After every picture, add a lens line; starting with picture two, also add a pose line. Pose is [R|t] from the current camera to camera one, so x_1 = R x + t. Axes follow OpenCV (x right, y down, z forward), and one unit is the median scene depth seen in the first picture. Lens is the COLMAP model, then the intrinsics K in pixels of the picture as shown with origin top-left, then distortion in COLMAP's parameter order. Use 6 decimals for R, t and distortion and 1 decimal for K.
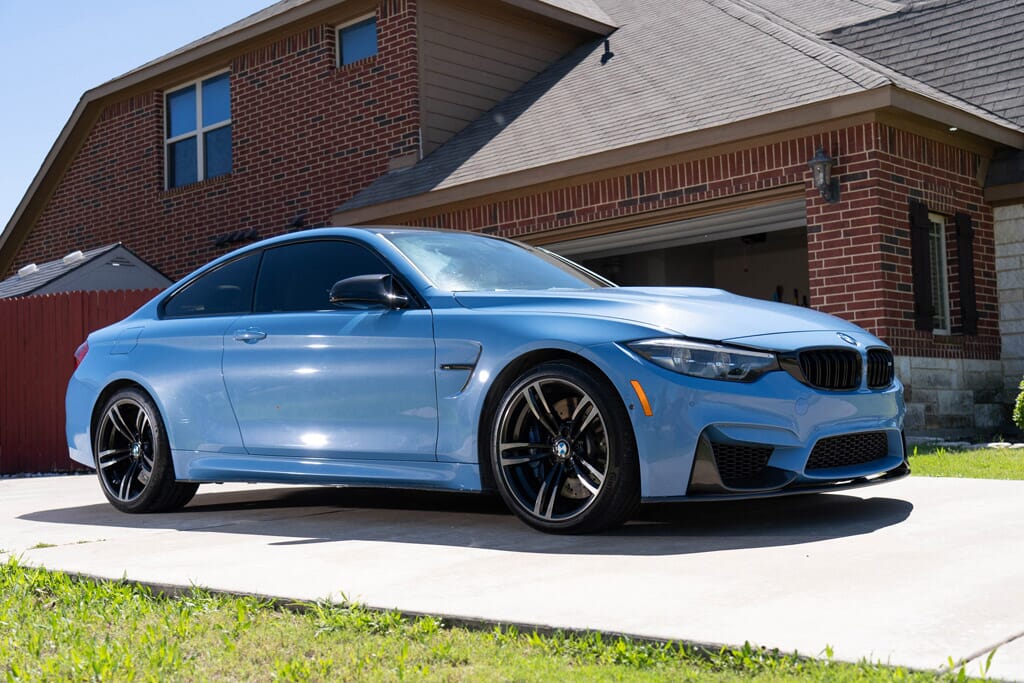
lens RADIAL K [[1283.8, 0, 512.2], [0, 1283.8, 339.3], [0, 0, 1]] dist [0.066467, 0.000000]
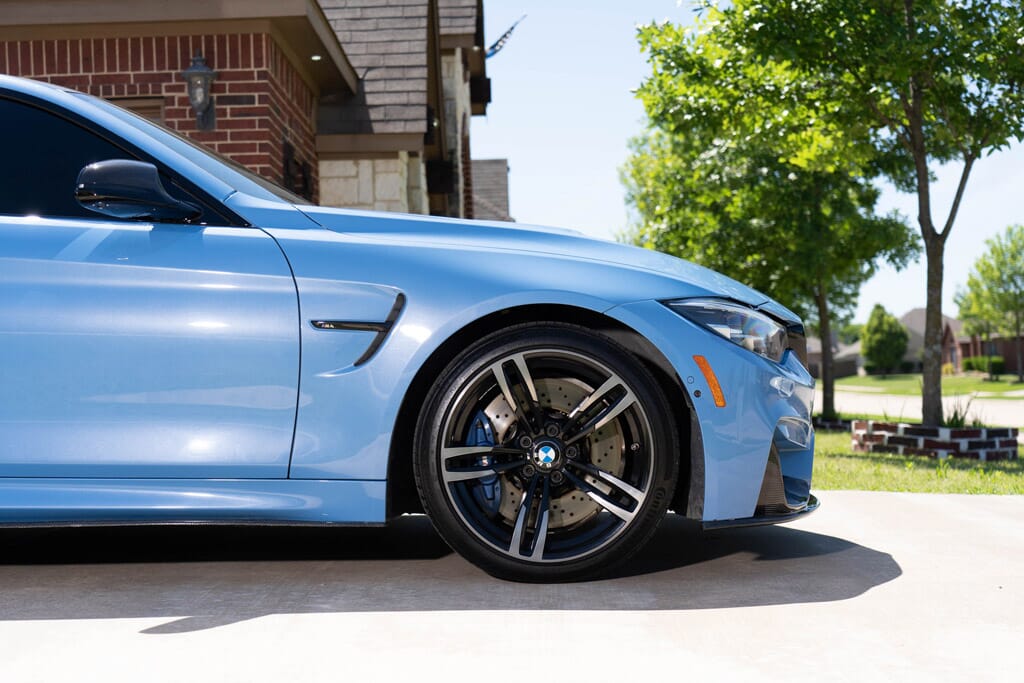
lens RADIAL K [[1584.4, 0, 517.3], [0, 1584.4, 341.2], [0, 0, 1]] dist [0.068881, 0.000000]
pose [[0.740916, 0.037272, 0.670563, -0.233268], [-0.046454, 0.998912, -0.004195, 0.013489], [-0.669990, -0.028042, 0.741841, 0.177184]]
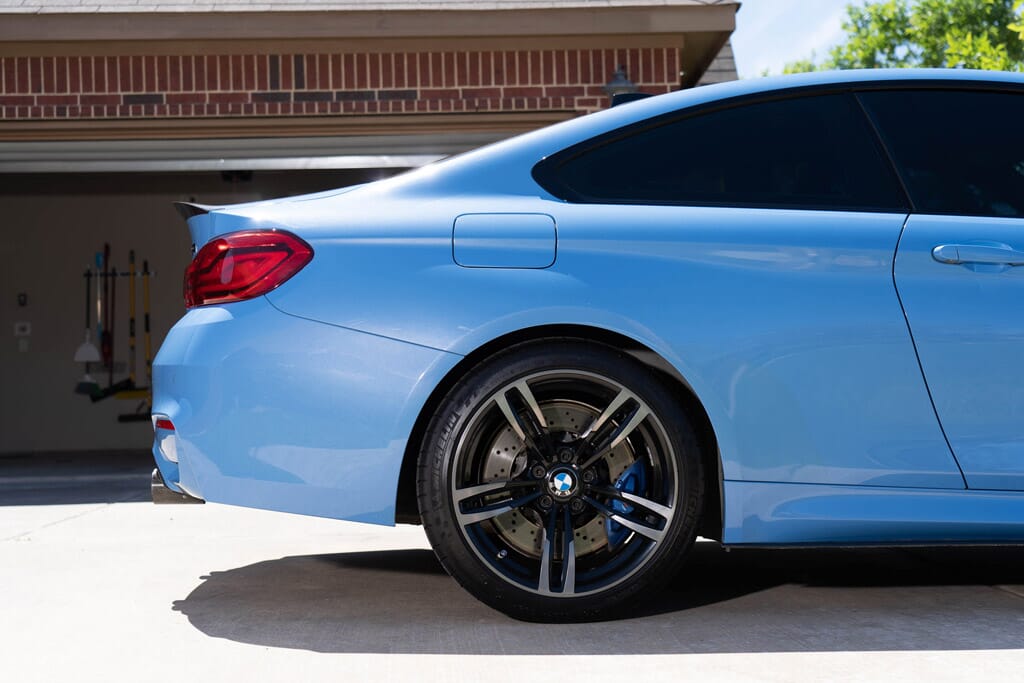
lens RADIAL K [[1584.4, 0, 475.0], [0, 1584.4, 307.2], [0, 0, 1]] dist [0.068881, 0.000000]
pose [[0.699871, 0.072053, 0.710626, -0.445559], [-0.055060, 0.997381, -0.046902, 0.034845], [-0.712144, -0.006302, 0.702005, 0.407791]]
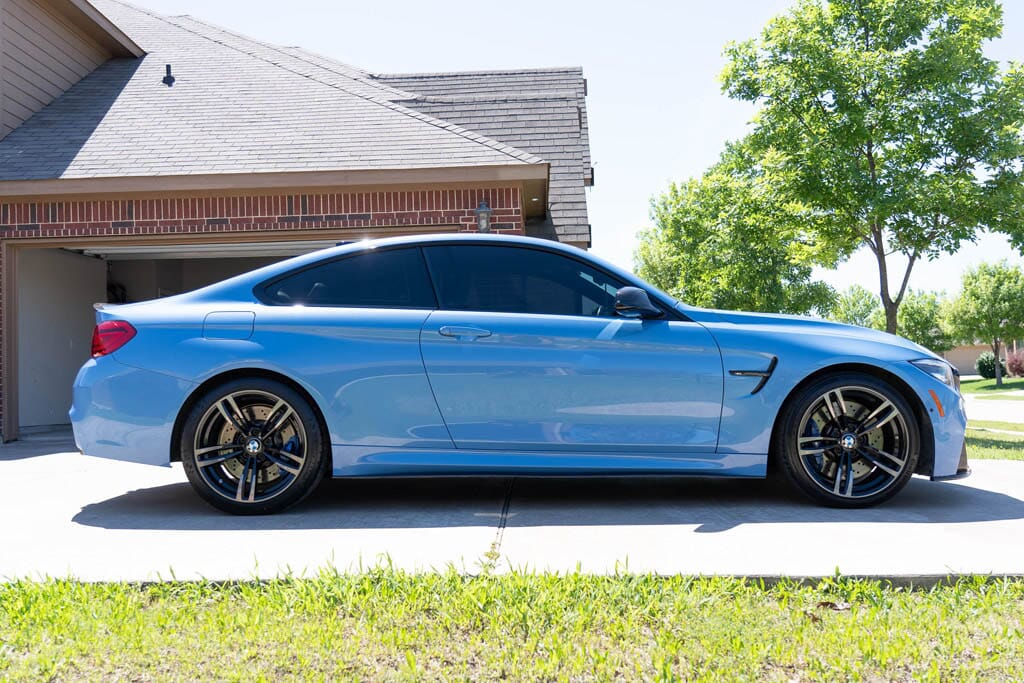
lens RADIAL K [[1008.5, 0, 524.8], [0, 1008.5, 326.5], [0, 0, 1]] dist [0.019125, 0.000000]
pose [[0.744326, 0.059989, 0.665117, -0.388656], [-0.051530, 0.998147, -0.032359, 0.009008], [-0.665825, -0.010188, 0.746038, 0.205701]]
